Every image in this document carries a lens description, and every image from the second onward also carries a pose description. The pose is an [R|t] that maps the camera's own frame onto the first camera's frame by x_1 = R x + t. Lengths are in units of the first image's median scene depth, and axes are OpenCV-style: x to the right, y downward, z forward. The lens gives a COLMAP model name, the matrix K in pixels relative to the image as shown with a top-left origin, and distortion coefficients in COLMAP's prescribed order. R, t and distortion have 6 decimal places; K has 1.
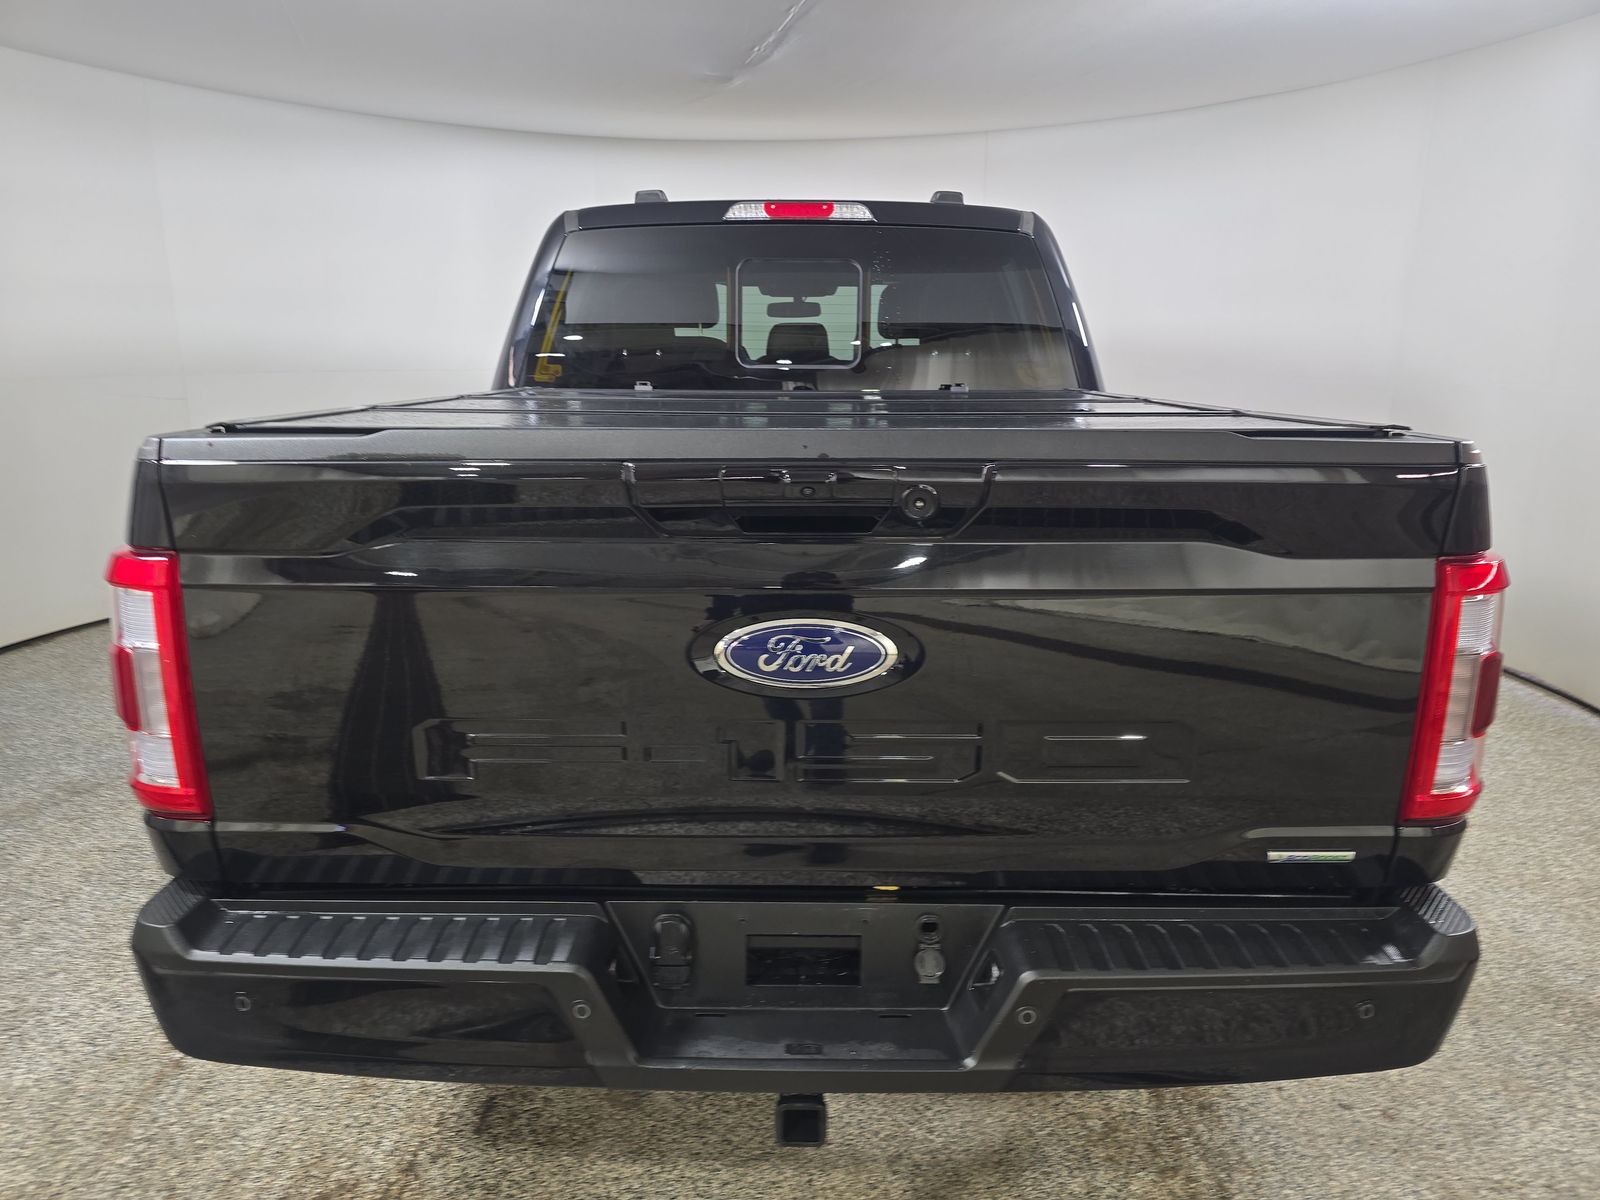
lens RADIAL K [[1075.0, 0, 800.4], [0, 1075.0, 607.7], [0, 0, 1]] dist [0.017092, -0.017804]
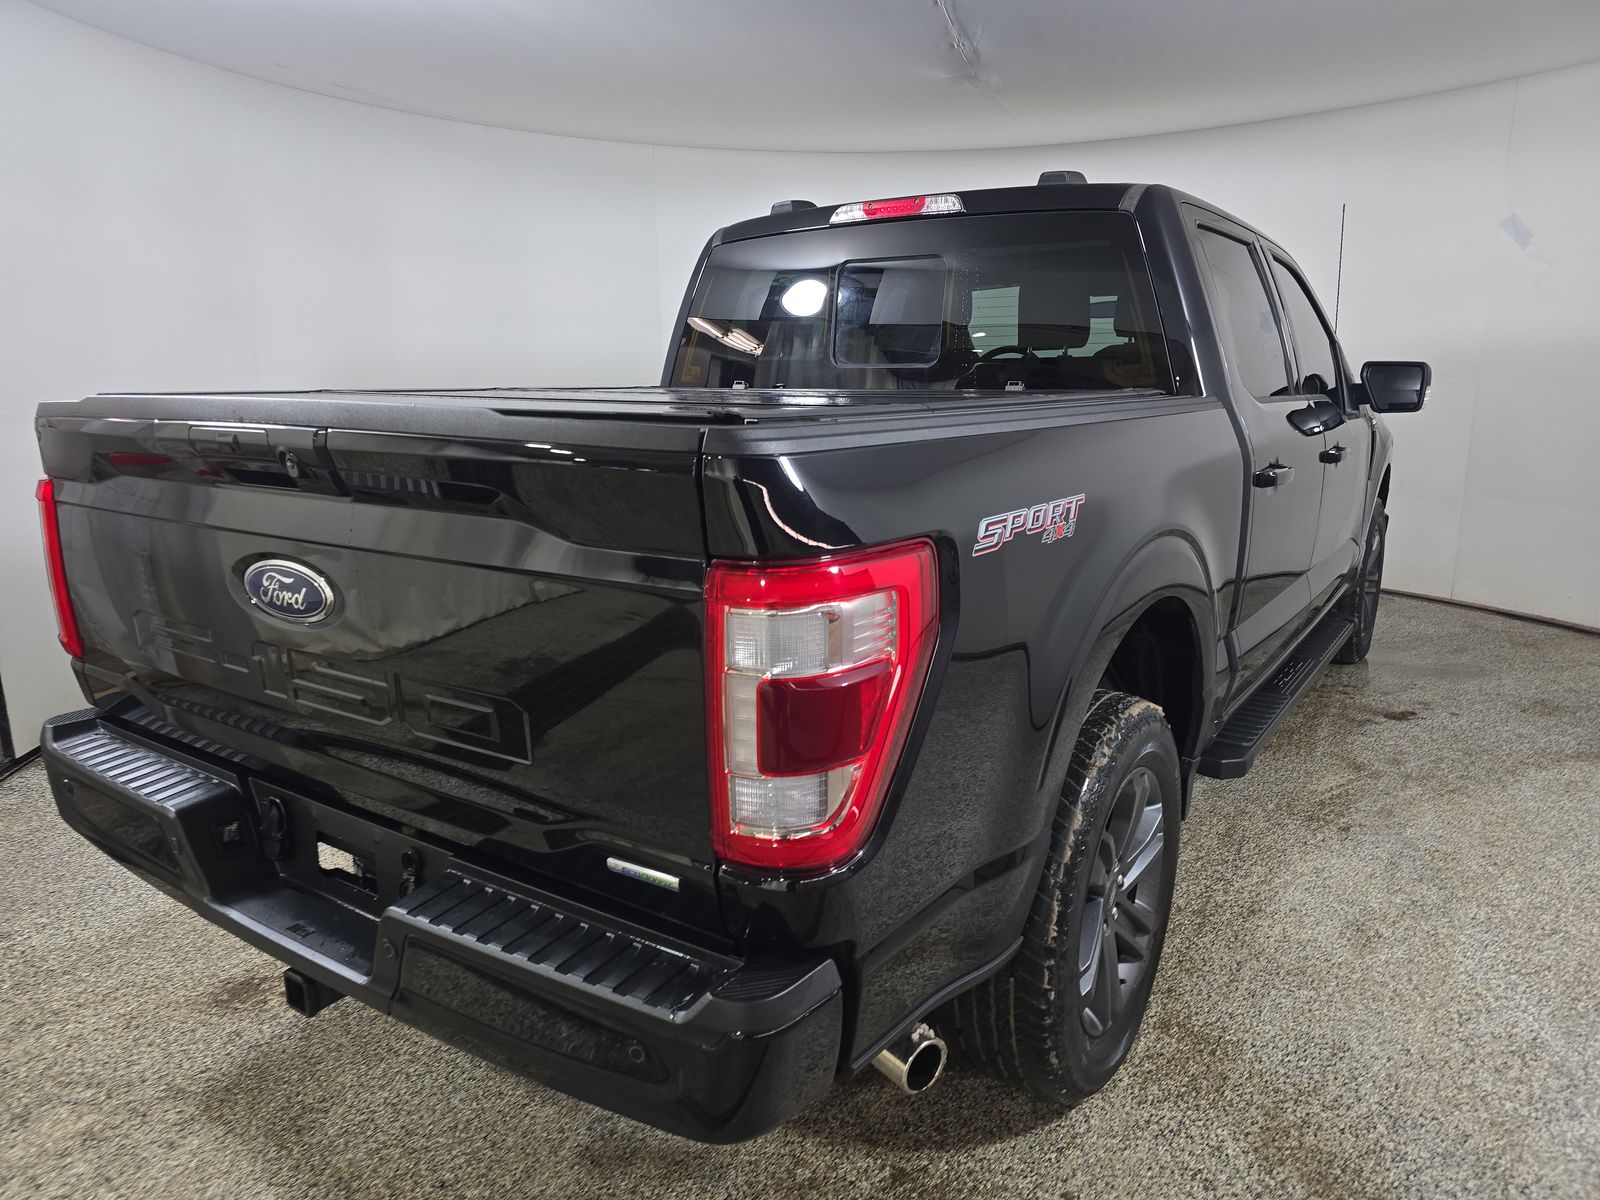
lens RADIAL K [[1075.0, 0, 803.3], [0, 1075.0, 591.4], [0, 0, 1]] dist [0.017092, -0.017804]
pose [[0.820362, 0.111260, -0.560917, 0.532055], [-0.121878, 0.992371, 0.018588, -0.023248], [0.558706, 0.053115, 0.827663, 0.143563]]
